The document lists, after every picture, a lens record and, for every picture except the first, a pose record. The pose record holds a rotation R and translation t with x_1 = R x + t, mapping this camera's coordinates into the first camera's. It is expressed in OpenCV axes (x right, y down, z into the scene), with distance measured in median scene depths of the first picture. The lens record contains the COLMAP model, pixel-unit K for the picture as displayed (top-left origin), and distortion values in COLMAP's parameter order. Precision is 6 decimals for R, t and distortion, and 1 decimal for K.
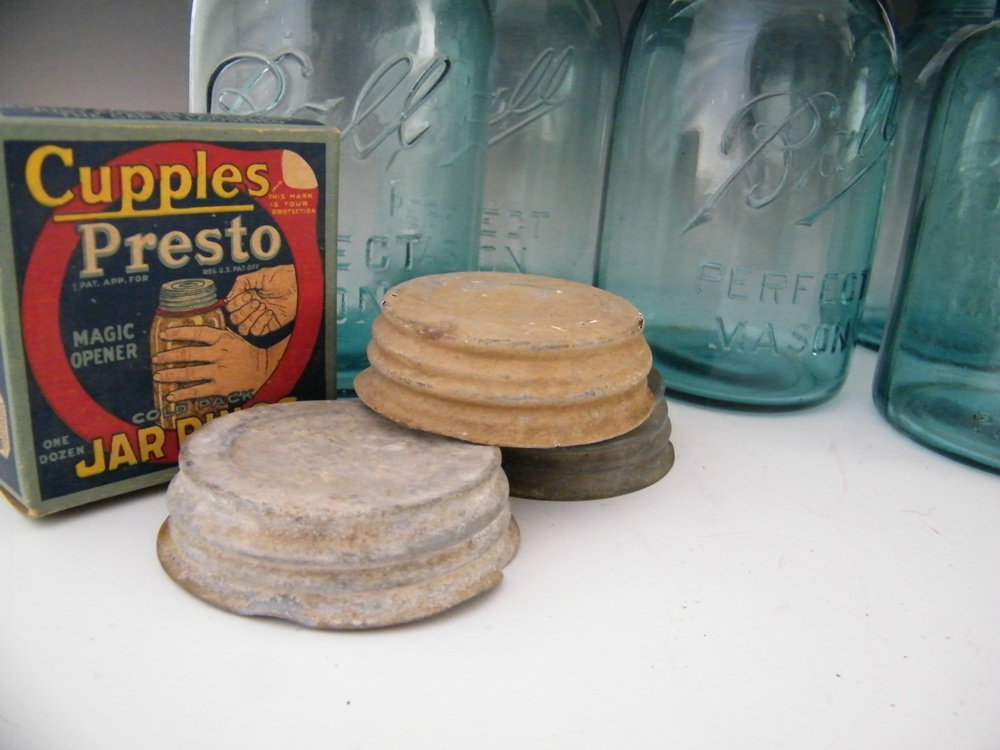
lens RADIAL K [[889.4, 0, 498.7], [0, 889.4, 371.5], [0, 0, 1]] dist [-0.146898, 0.108619]
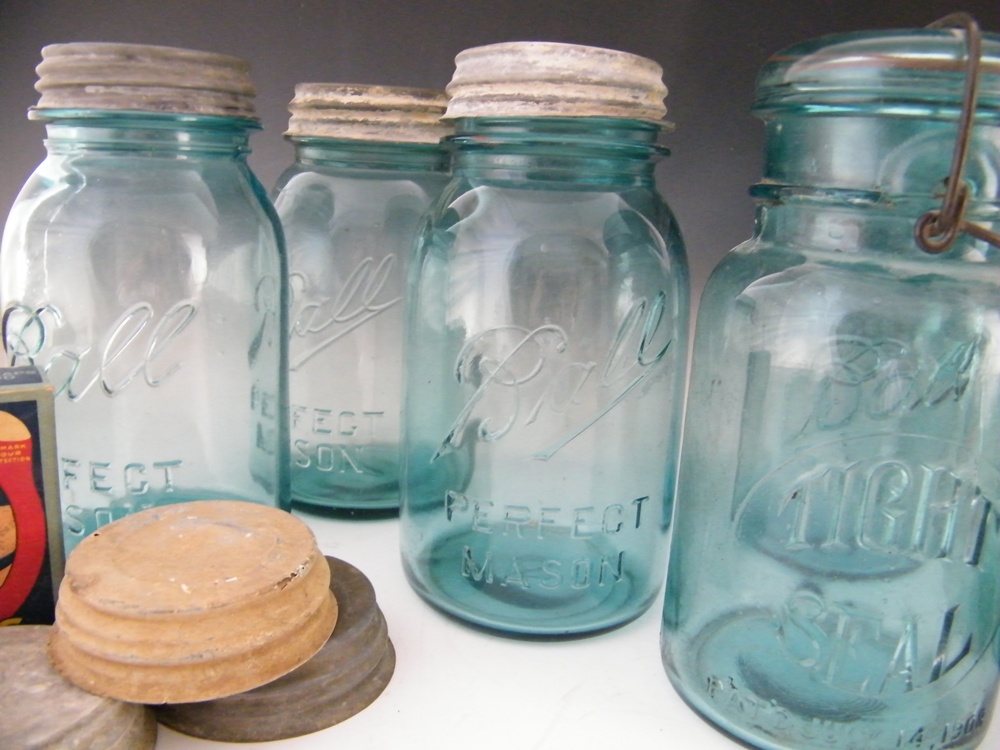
lens RADIAL K [[889.4, 0, 501.4], [0, 889.4, 375.0], [0, 0, 1]] dist [-0.146898, 0.108619]
pose [[0.978510, 0.012675, -0.205811, 0.624763], [-0.030146, 0.996178, -0.081974, -0.220809], [0.203985, 0.086416, 0.975152, 0.034488]]
